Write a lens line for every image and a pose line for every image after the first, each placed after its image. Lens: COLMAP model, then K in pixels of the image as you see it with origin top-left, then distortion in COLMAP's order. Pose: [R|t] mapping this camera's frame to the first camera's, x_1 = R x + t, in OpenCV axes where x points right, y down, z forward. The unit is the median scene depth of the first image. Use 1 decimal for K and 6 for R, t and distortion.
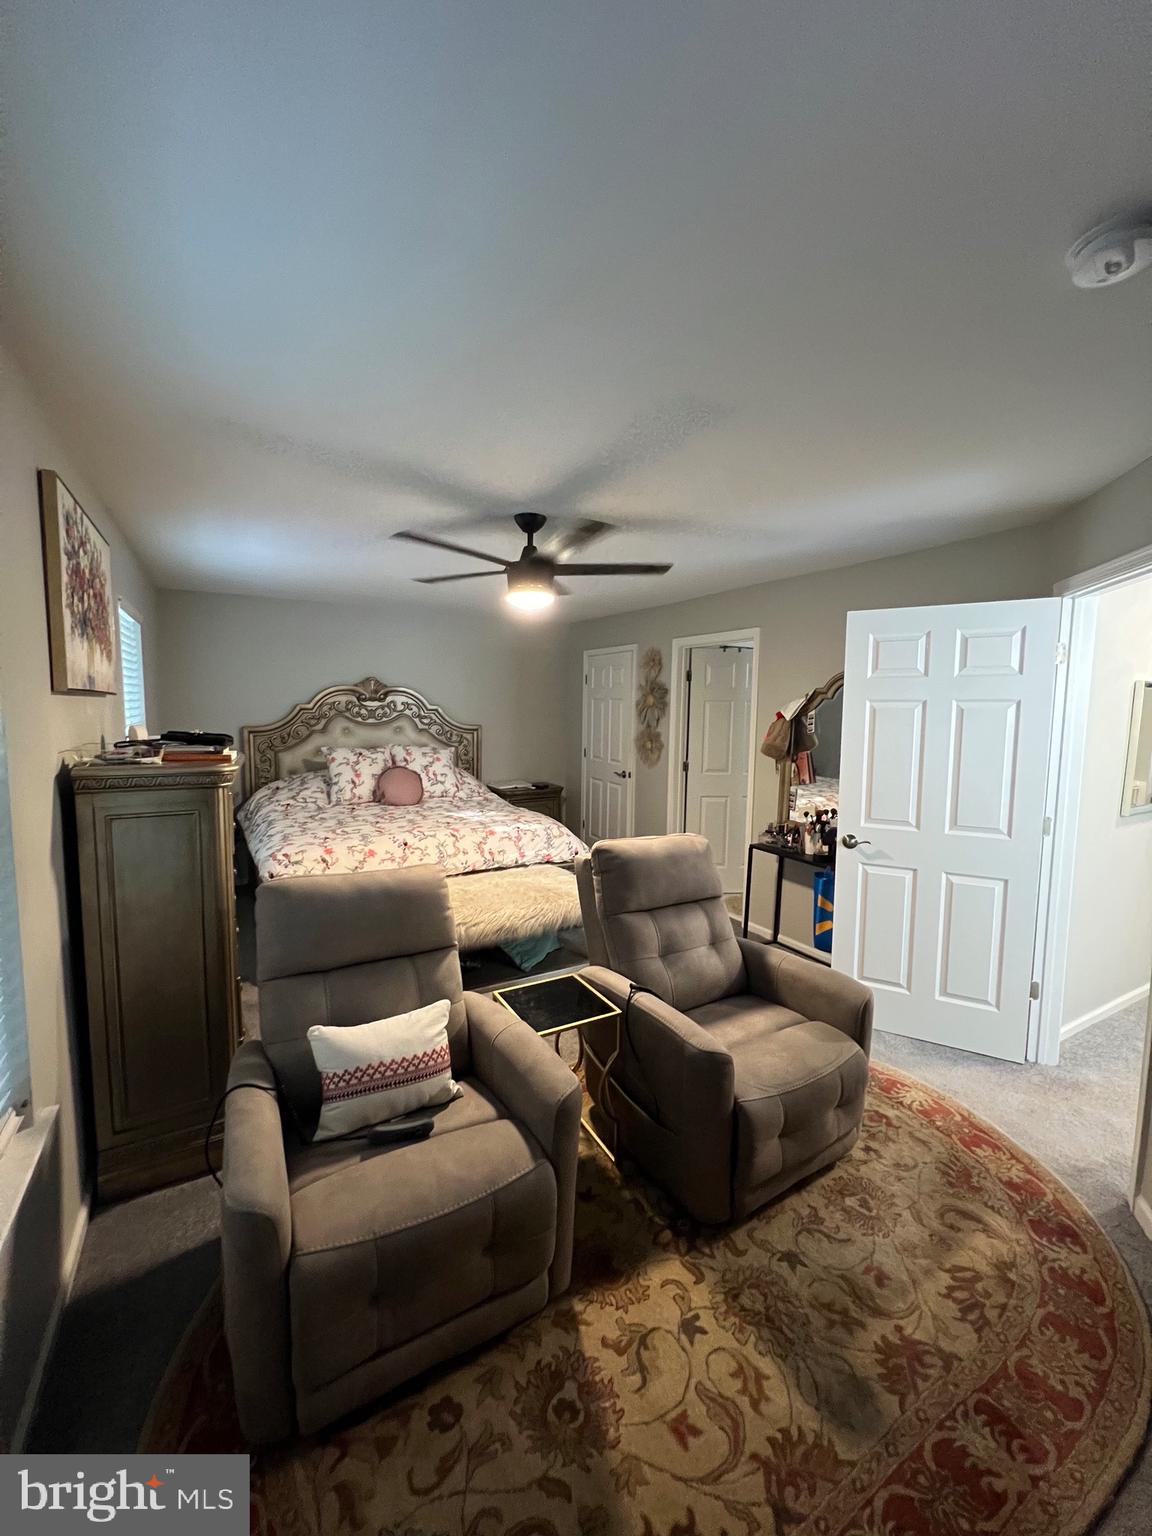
lens RADIAL K [[612.3, 0, 572.3], [0, 612.3, 764.3], [0, 0, 1]] dist [-0.000347, -0.000128]
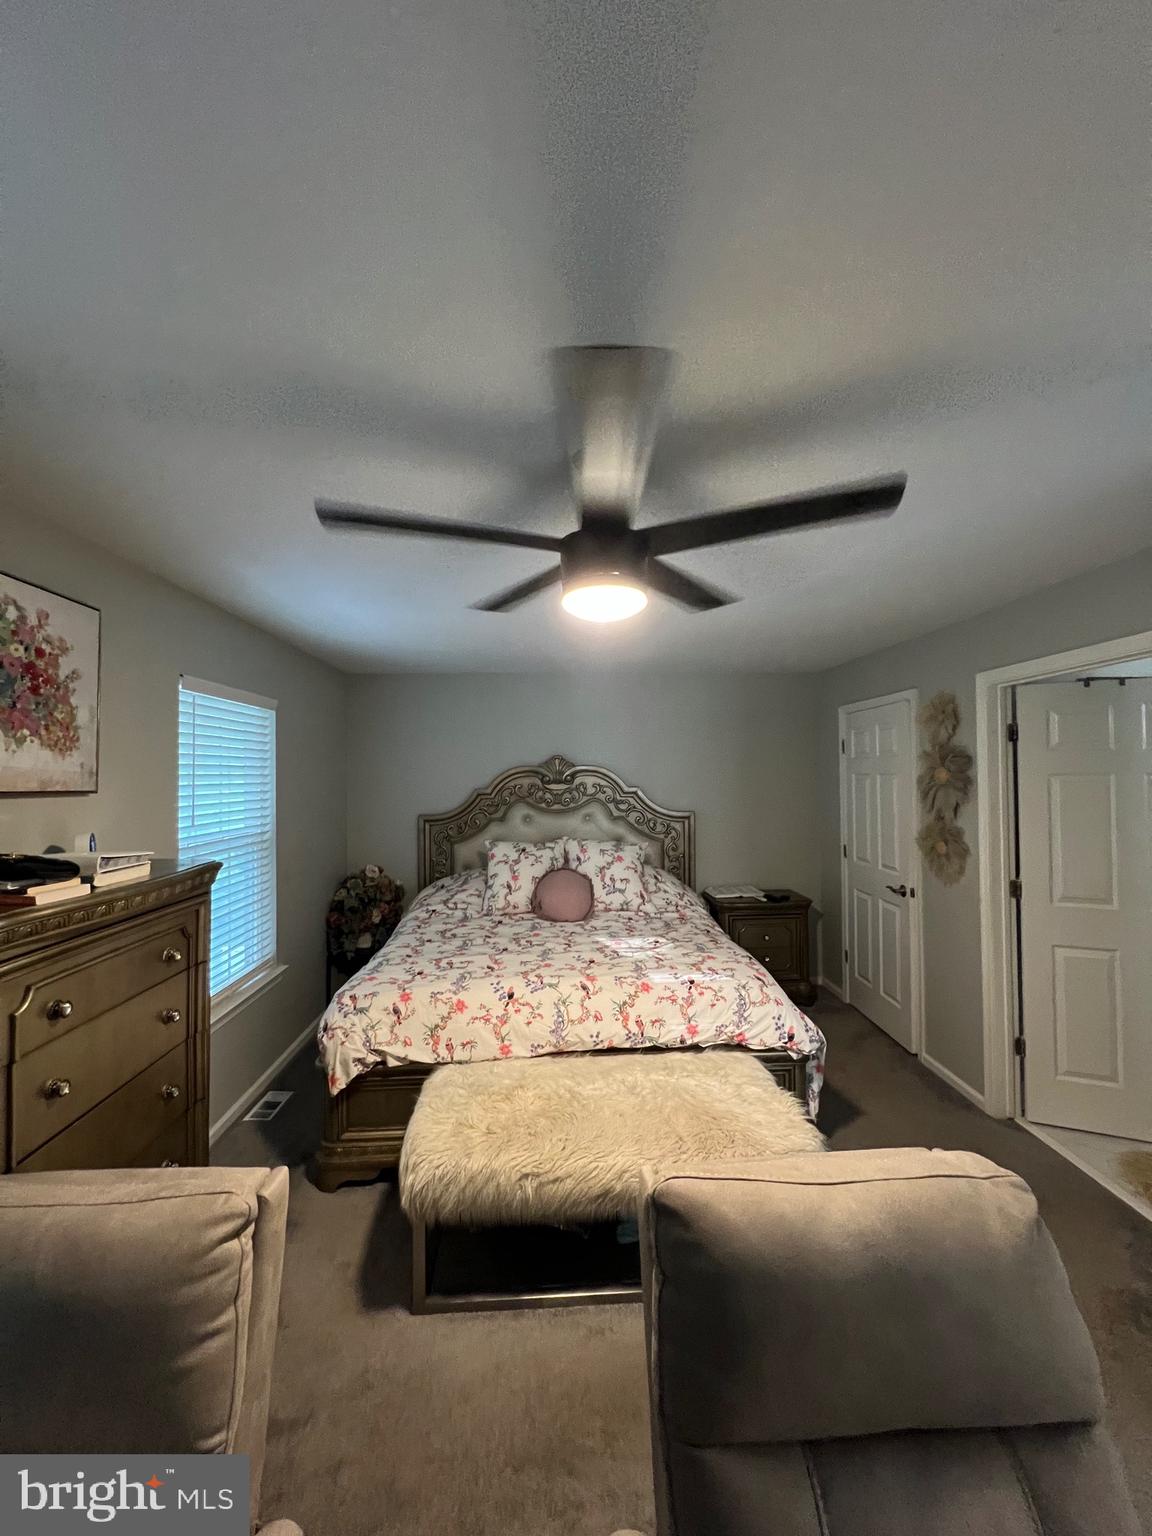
lens RADIAL K [[612.3, 0, 572.3], [0, 612.3, 764.3], [0, 0, 1]] dist [-0.000347, -0.000128]
pose [[0.889148, -0.031151, -0.456558, 0.080881], [-0.023838, 0.993173, -0.114189, -0.037093], [0.456998, 0.112415, 0.882336, 0.288470]]
